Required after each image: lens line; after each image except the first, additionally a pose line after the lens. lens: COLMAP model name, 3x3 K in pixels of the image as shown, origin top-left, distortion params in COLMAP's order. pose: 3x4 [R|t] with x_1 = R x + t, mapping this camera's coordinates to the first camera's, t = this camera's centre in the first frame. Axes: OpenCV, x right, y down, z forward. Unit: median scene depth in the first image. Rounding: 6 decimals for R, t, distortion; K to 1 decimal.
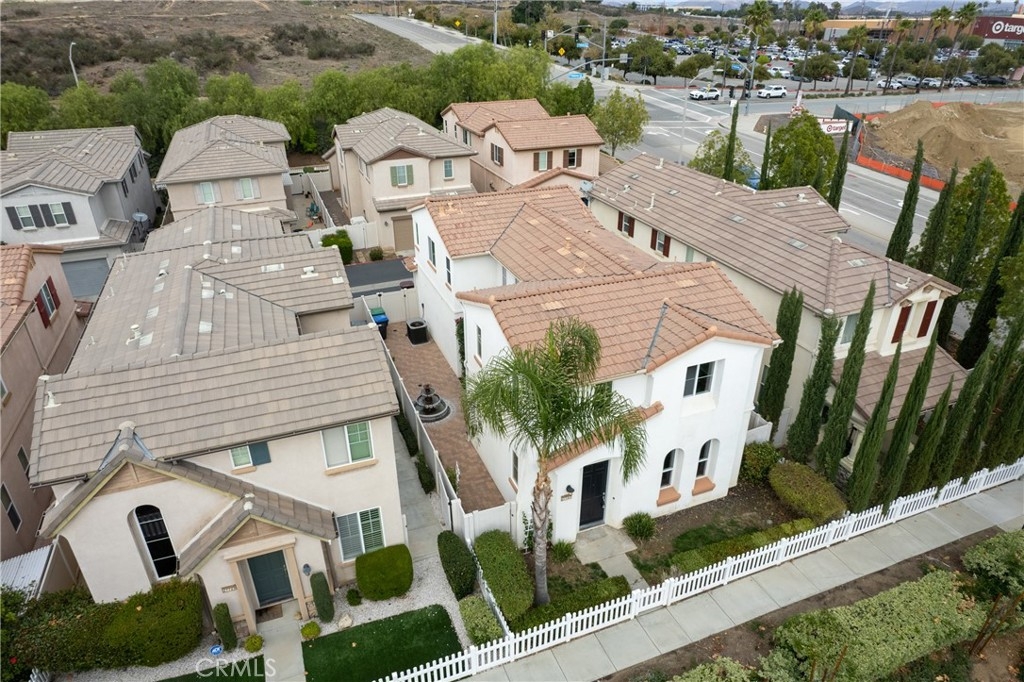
lens RADIAL K [[655.4, 0, 508.8], [0, 655.4, 346.7], [0, 0, 1]] dist [-0.058495, 0.048487]
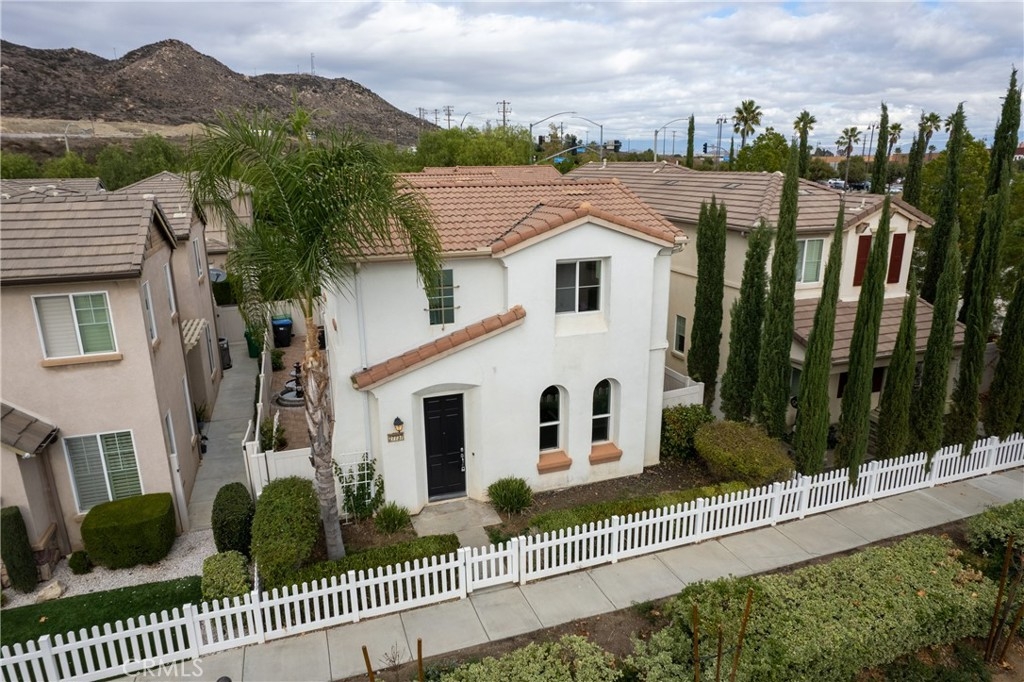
lens RADIAL K [[655.4, 0, 509.8], [0, 655.4, 345.5], [0, 0, 1]] dist [-0.058495, 0.048487]
pose [[0.999186, 0.007750, -0.039593, 0.242578], [-0.015799, 0.978161, -0.207248, 0.279274], [0.037122, 0.207705, 0.977487, 0.268190]]
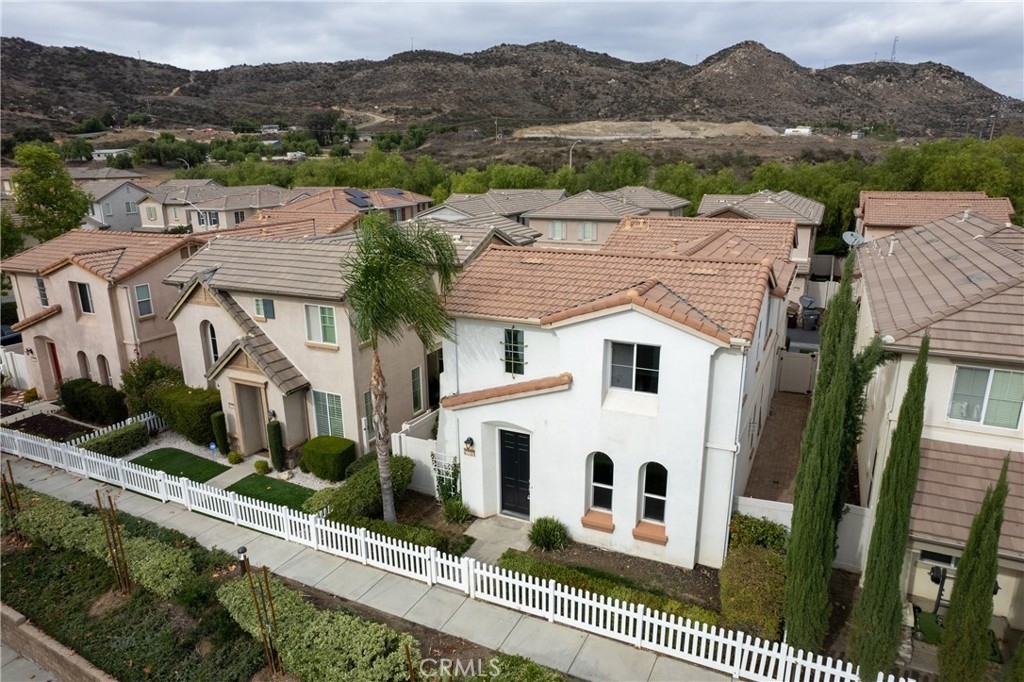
lens RADIAL K [[655.4, 0, 509.1], [0, 655.4, 340.4], [0, 0, 1]] dist [-0.058495, 0.048487]
pose [[0.675375, 0.194458, -0.711375, 0.754225], [-0.337079, 0.939350, -0.063245, 0.121181], [0.655931, 0.282504, 0.699962, 0.340392]]
